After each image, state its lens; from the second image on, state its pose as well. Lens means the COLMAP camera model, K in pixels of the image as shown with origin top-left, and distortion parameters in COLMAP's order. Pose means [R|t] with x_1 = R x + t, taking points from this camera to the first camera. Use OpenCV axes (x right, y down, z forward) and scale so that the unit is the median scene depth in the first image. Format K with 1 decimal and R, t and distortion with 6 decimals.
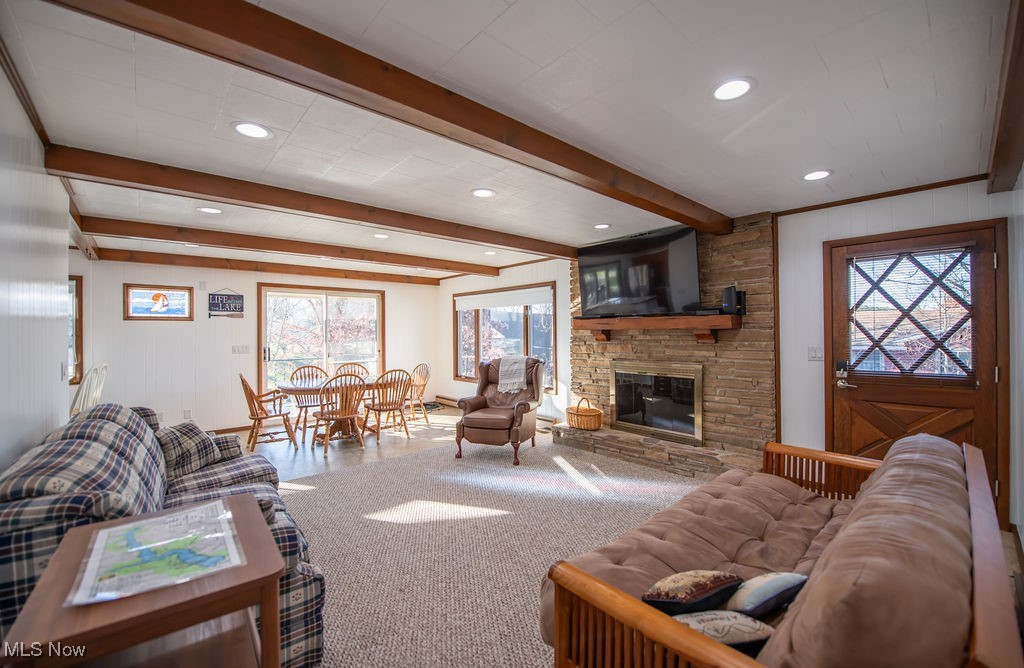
lens RADIAL K [[411.1, 0, 514.6], [0, 411.1, 330.0], [0, 0, 1]] dist [-0.002926, -0.000128]
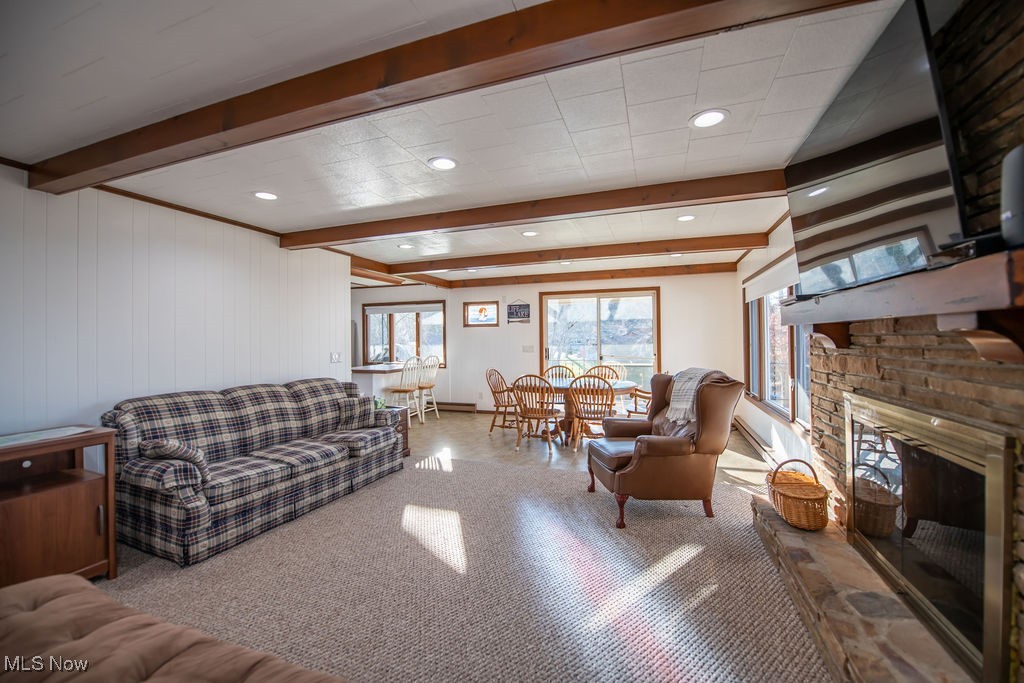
lens RADIAL K [[405.9, 0, 514.9], [0, 405.9, 336.1], [0, 0, 1]] dist [-0.015720, -0.002790]
pose [[0.479339, -0.004016, -0.877621, 0.414560], [0.012869, 0.999914, 0.002453, 0.006770], [0.877536, -0.012470, 0.479349, 0.434476]]
